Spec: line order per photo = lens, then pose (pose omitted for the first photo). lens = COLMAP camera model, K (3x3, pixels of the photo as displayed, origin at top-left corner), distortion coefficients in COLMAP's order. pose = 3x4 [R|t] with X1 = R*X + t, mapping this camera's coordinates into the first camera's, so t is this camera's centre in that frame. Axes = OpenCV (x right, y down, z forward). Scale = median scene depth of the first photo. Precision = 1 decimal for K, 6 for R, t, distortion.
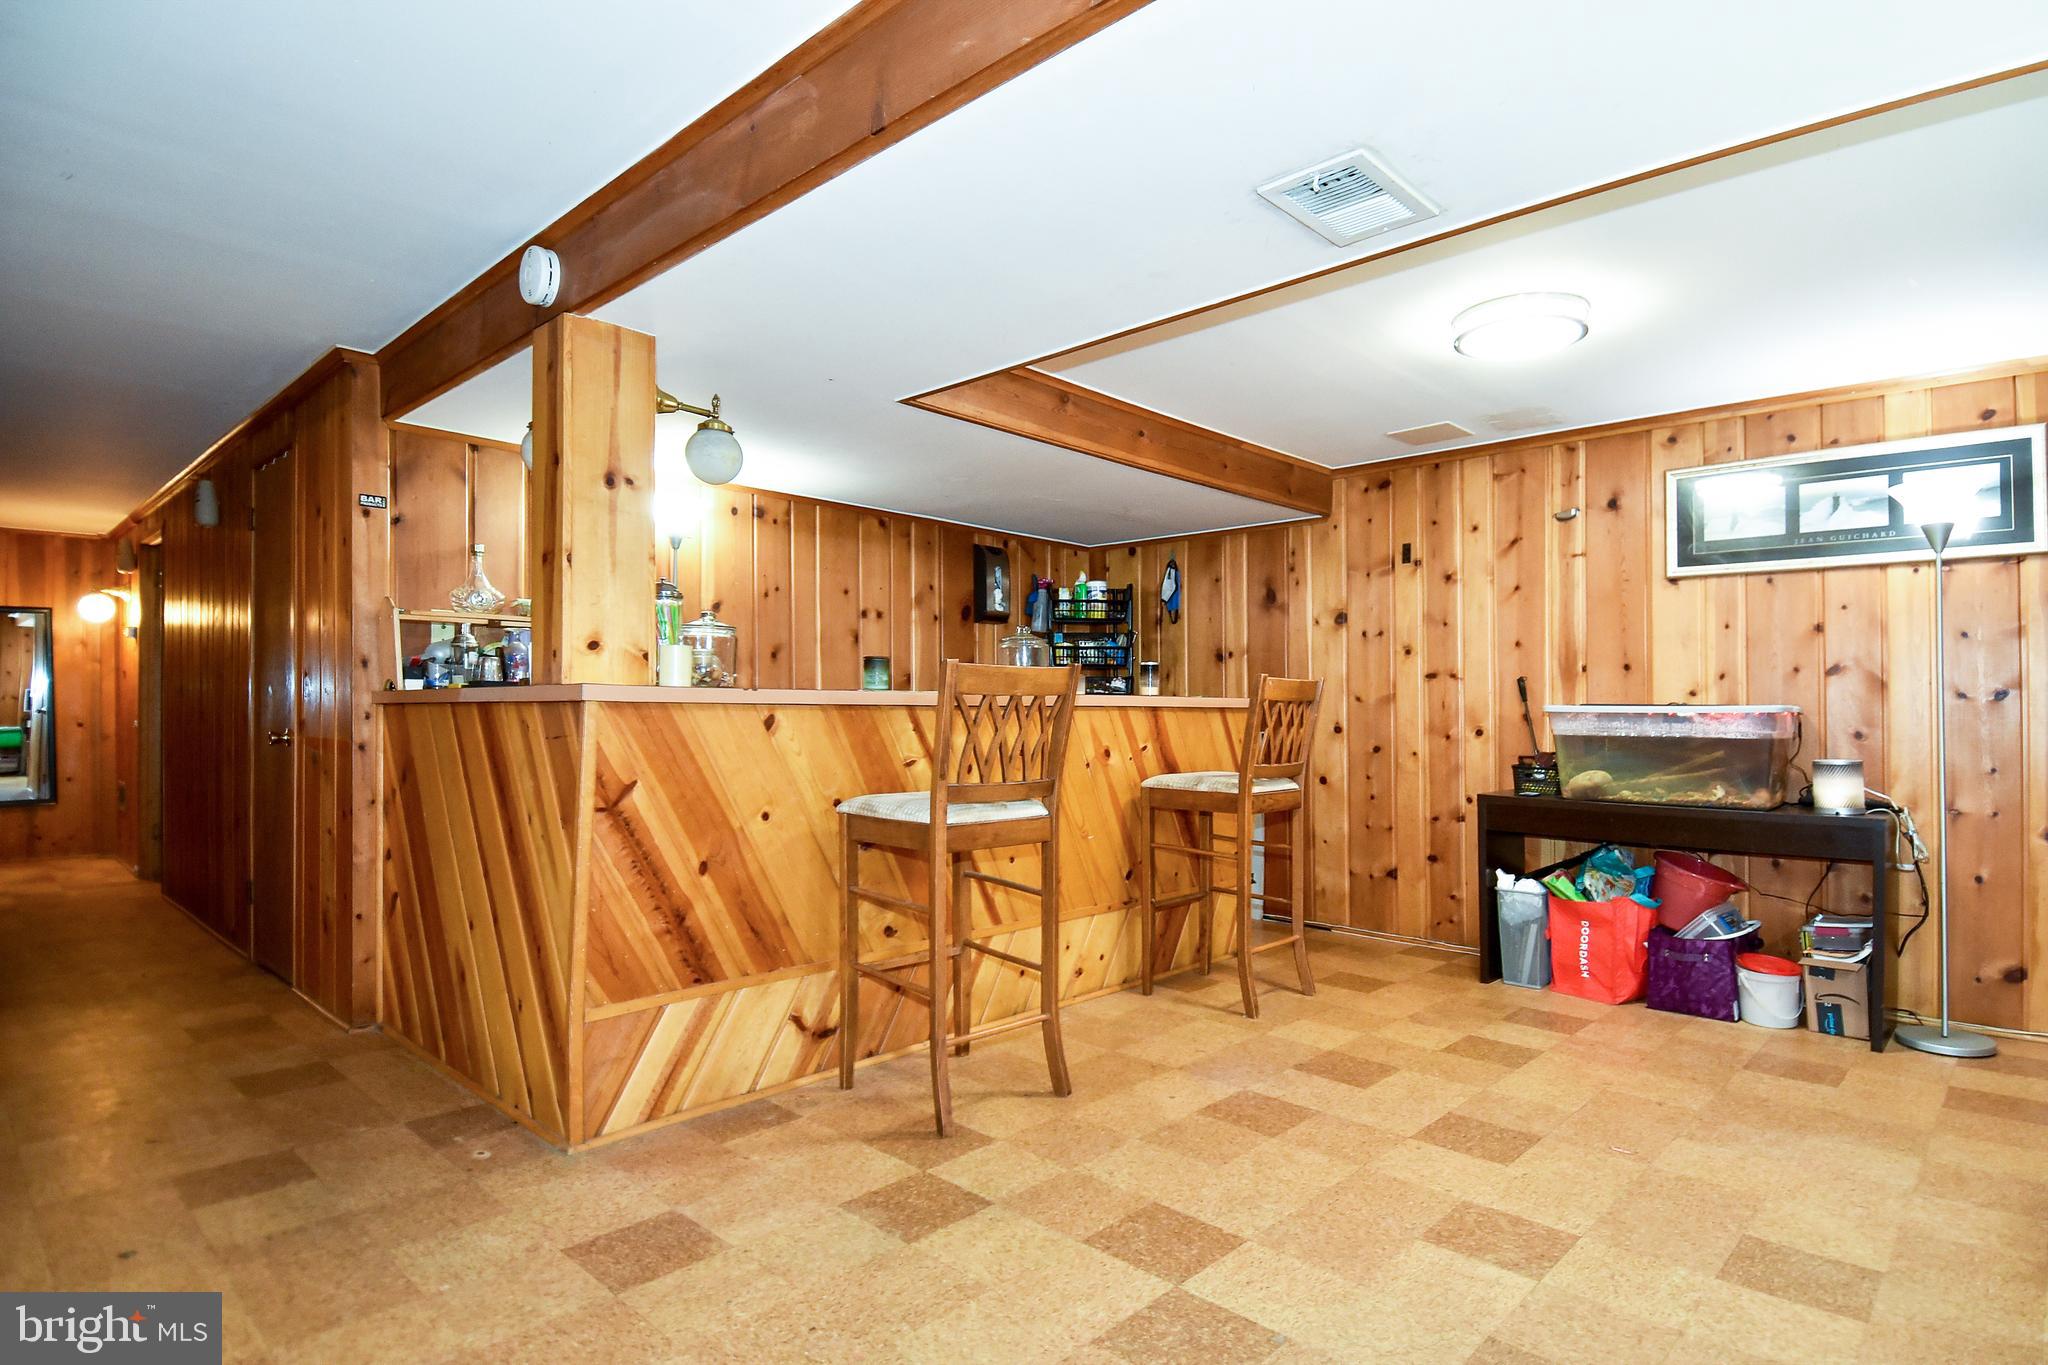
lens RADIAL K [[1067.3, 0, 1068.7], [0, 1067.3, 679.6], [0, 0, 1]] dist [0.030363, -0.042513]
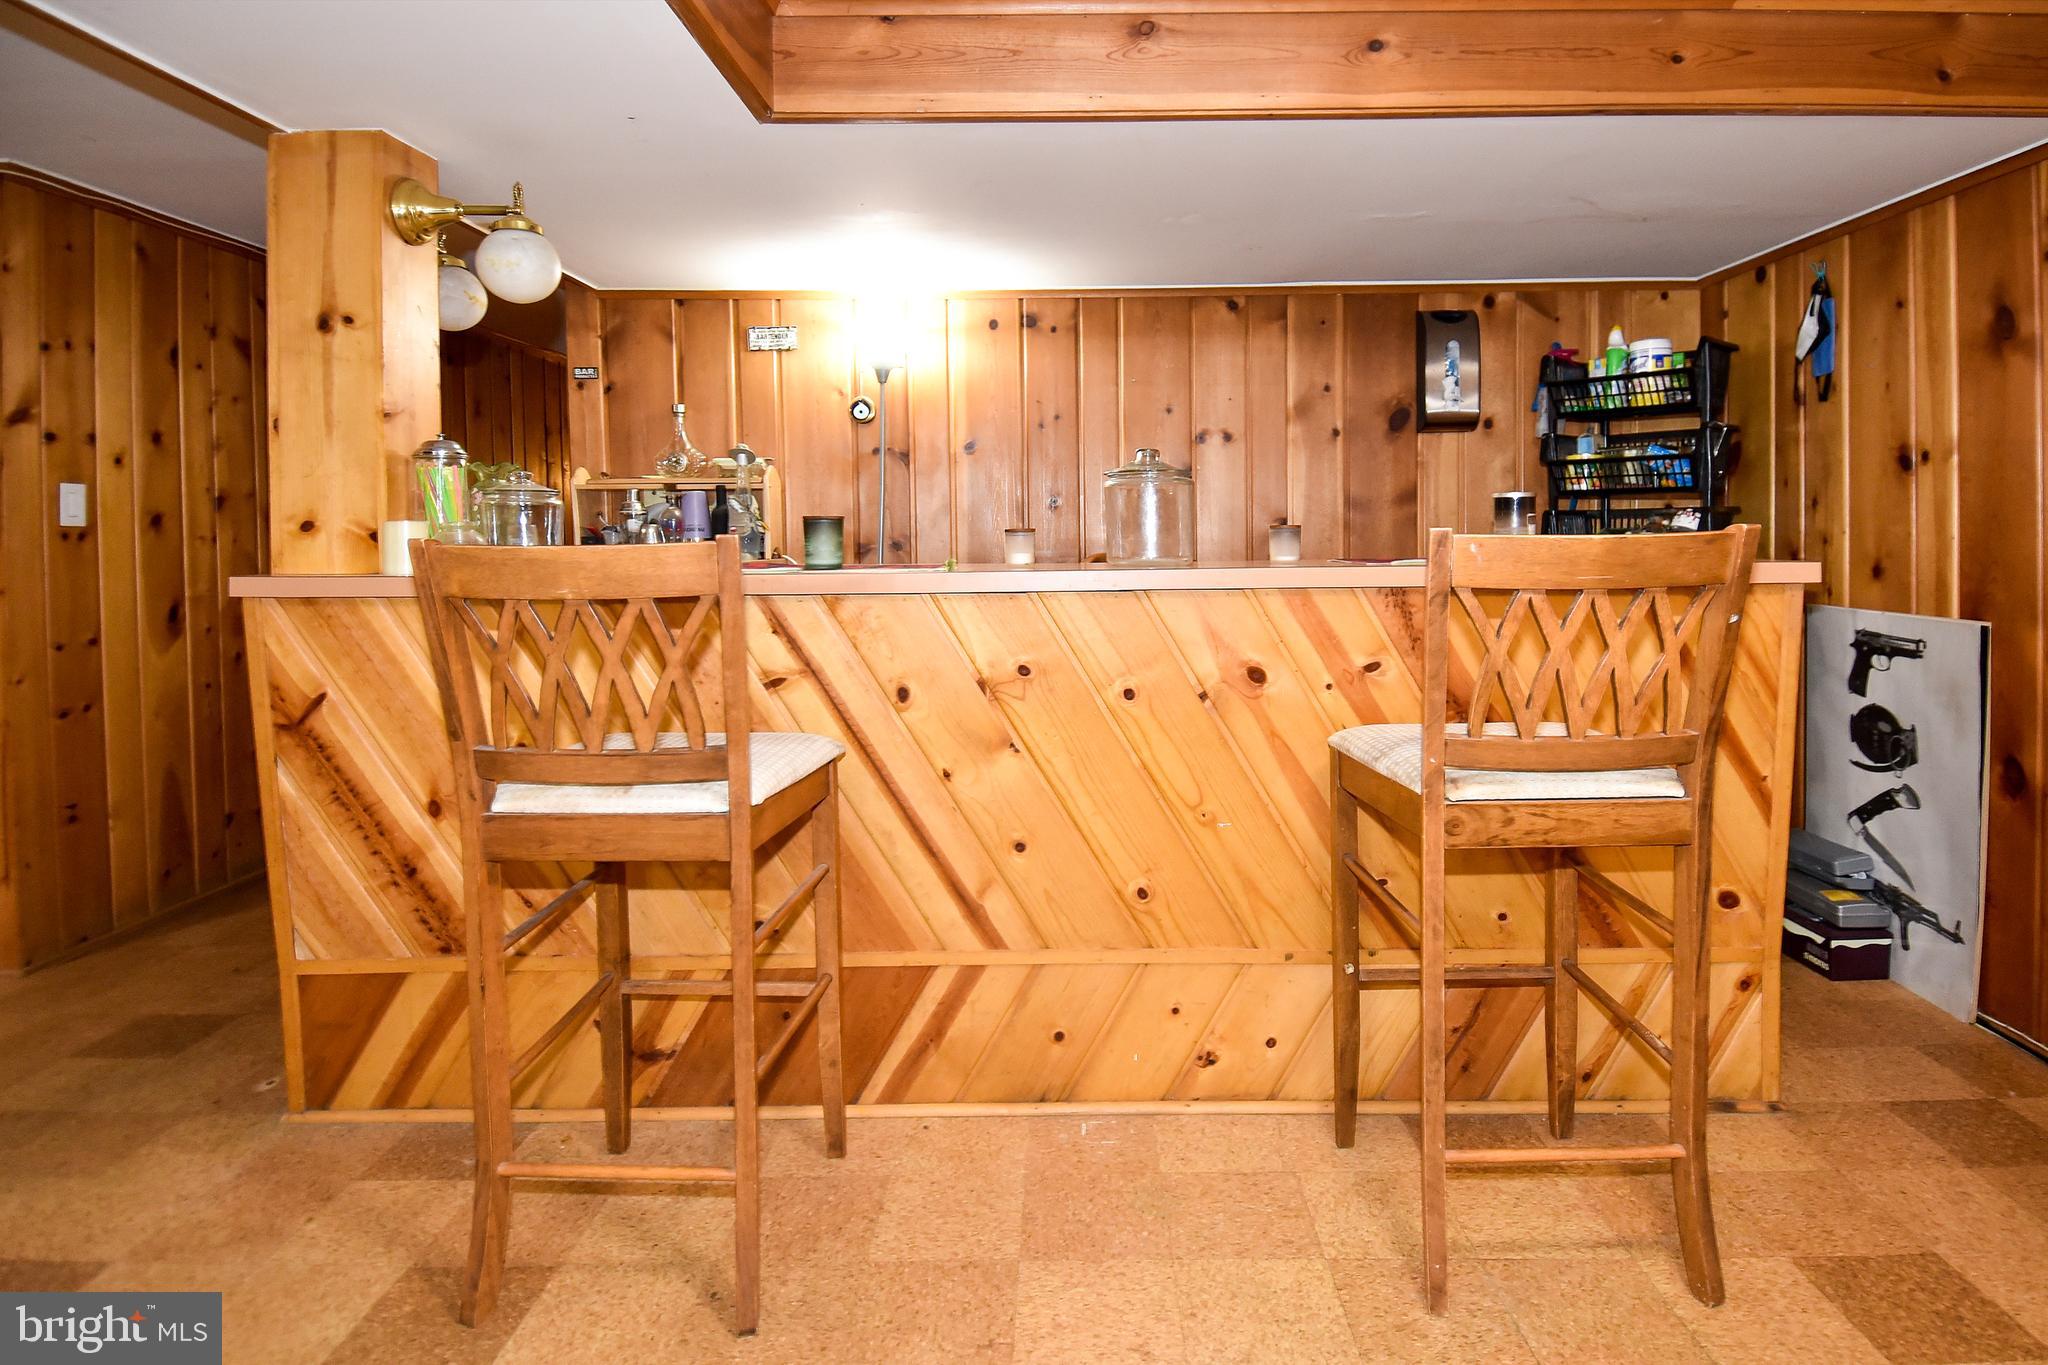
lens RADIAL K [[1082.8, 0, 1023.6], [0, 1082.8, 563.1], [0, 0, 1]] dist [0.048718, -0.043521]
pose [[0.670072, 0.008651, -0.742246, 0.363131], [0.032342, 0.998642, 0.040837, -0.013398], [0.741591, -0.051370, 0.668882, 0.547093]]
